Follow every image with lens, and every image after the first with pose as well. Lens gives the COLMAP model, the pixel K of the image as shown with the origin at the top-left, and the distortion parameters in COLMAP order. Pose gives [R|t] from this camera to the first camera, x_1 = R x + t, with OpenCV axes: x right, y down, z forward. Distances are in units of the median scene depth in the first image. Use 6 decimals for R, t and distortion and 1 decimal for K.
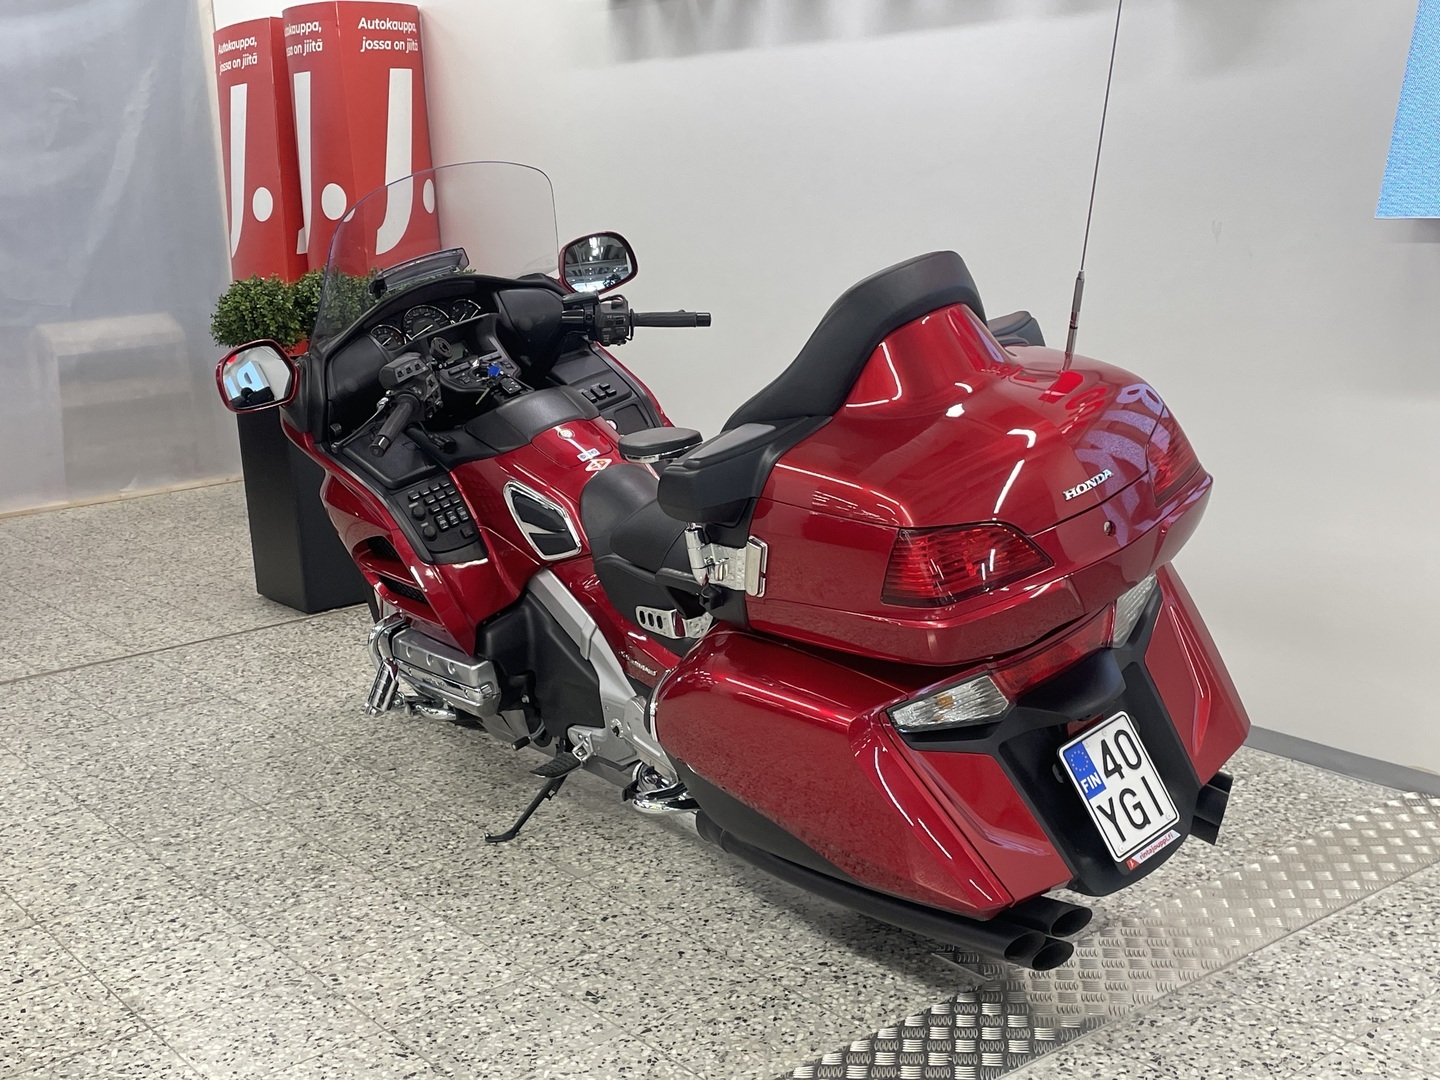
lens RADIAL K [[1800.6, 0, 726.6], [0, 1800.6, 550.7], [0, 0, 1]] dist [0.074302, 0.000000]
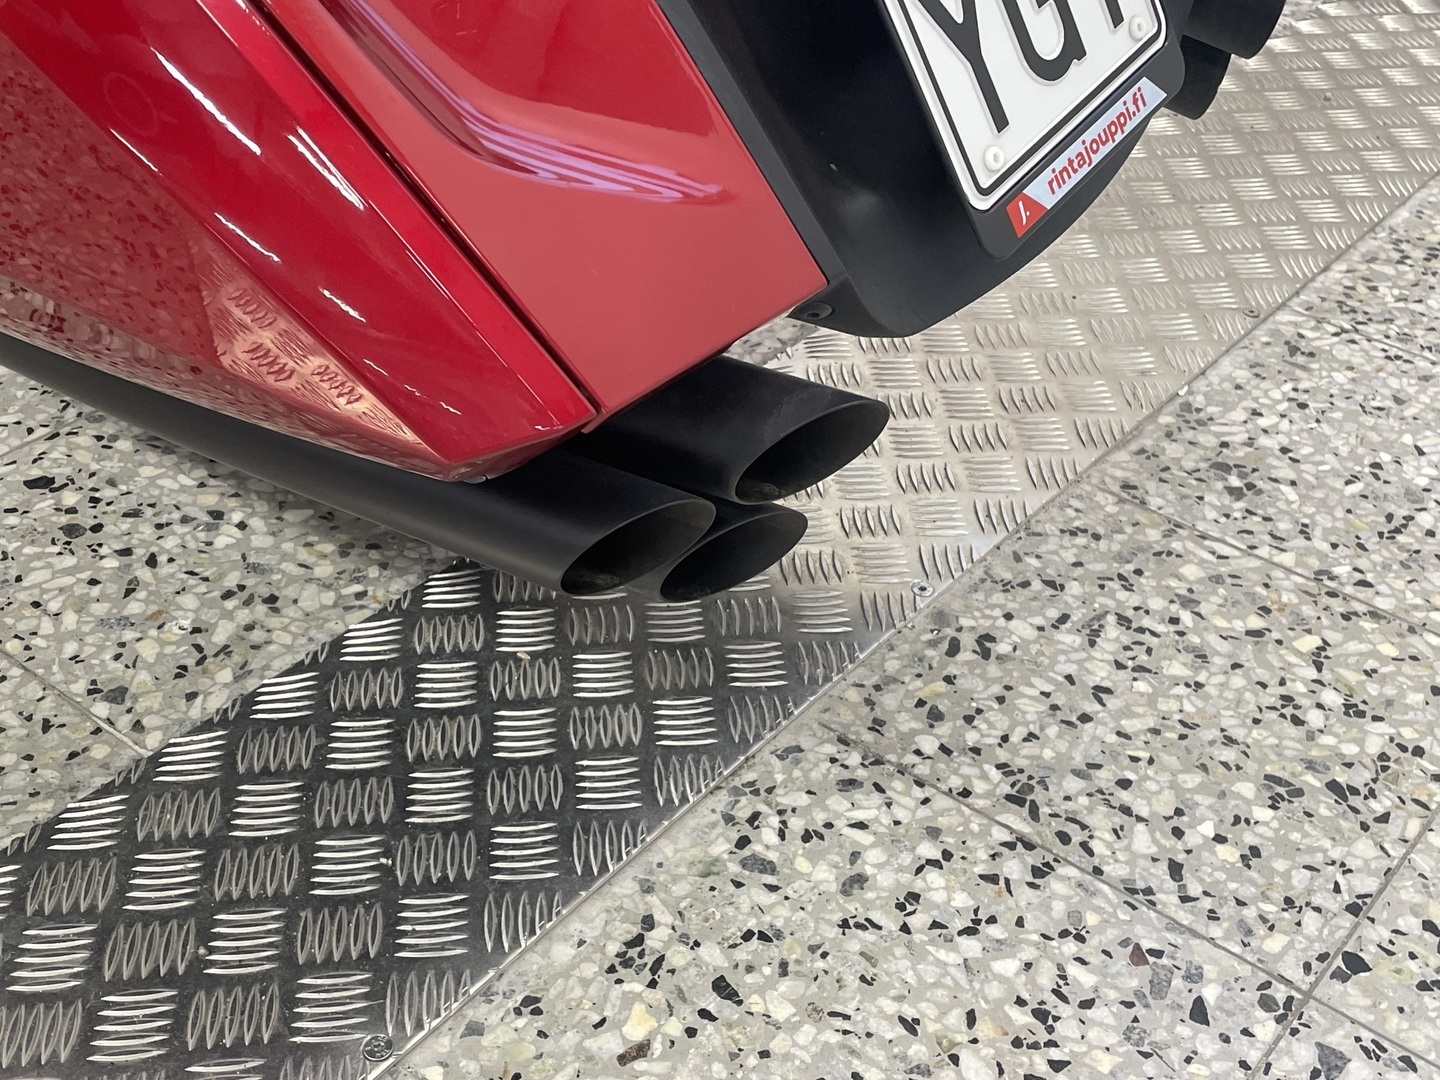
lens RADIAL K [[1800.6, 0, 714.3], [0, 1800.6, 554.5], [0, 0, 1]] dist [0.074302, 0.000000]
pose [[0.973076, -0.073442, 0.218469, 0.110186], [-0.022797, 0.912559, 0.408310, 0.104644], [-0.229353, -0.402297, 0.886315, 0.712919]]
